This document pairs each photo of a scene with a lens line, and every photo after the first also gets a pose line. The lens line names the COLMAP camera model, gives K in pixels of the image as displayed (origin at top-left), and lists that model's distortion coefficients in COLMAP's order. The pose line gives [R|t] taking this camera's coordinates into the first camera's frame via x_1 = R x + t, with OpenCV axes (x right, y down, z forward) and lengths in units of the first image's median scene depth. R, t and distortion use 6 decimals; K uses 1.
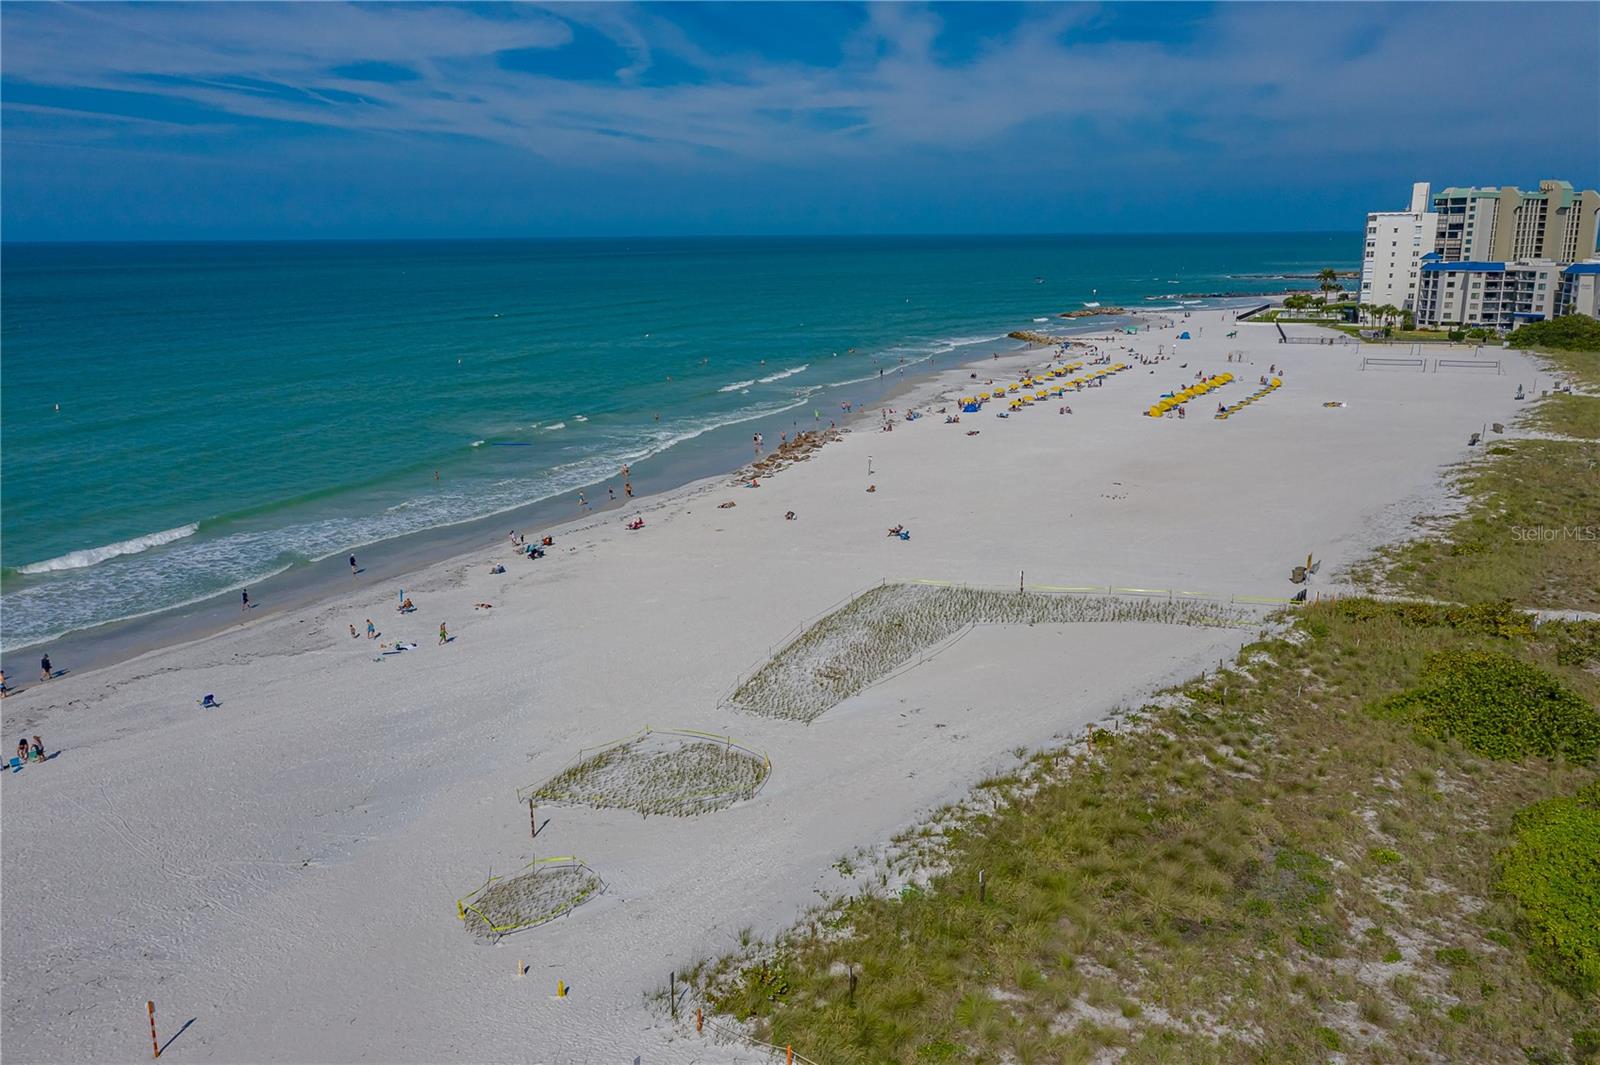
lens RADIAL K [[1265.5, 0, 793.9], [0, 1265.5, 537.0], [0, 0, 1]] dist [0.001160, 0.009688]
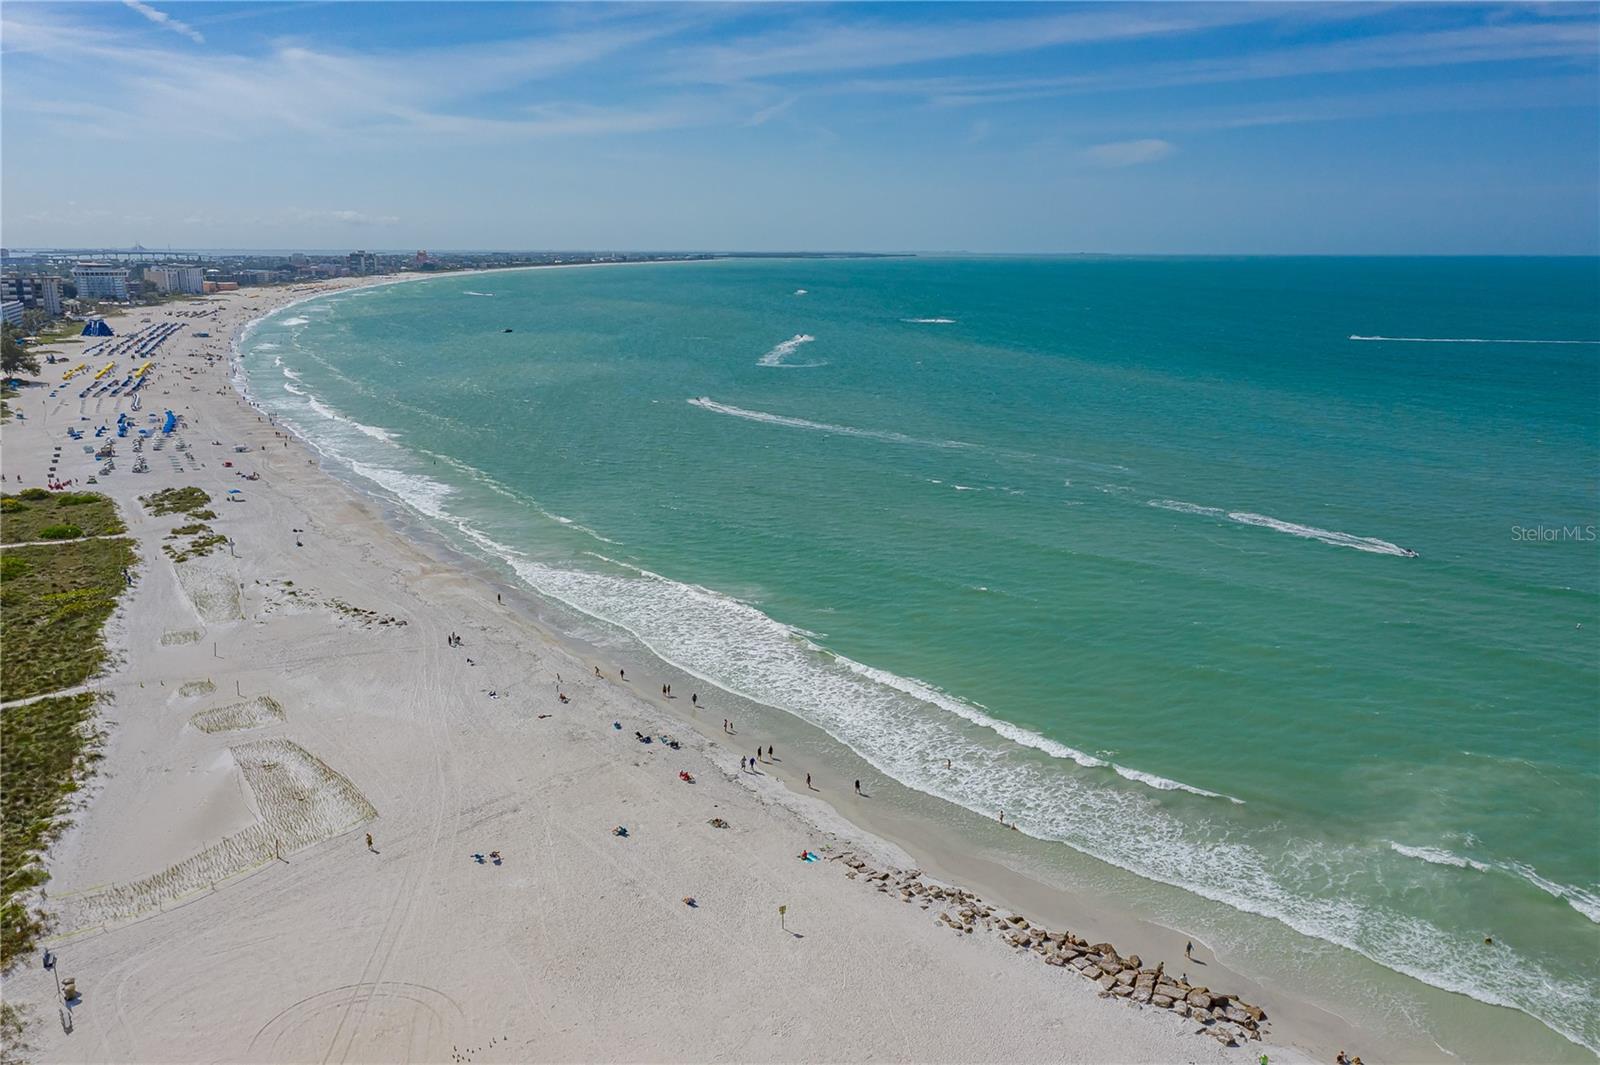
lens RADIAL K [[1265.5, 0, 791.3], [0, 1265.5, 533.7], [0, 0, 1]] dist [0.001160, 0.009688]
pose [[-0.442478, 0.208112, -0.872297, 1.170661], [-0.197636, 0.926154, 0.321214, -0.889404], [0.874730, 0.314527, -0.368673, 2.193595]]
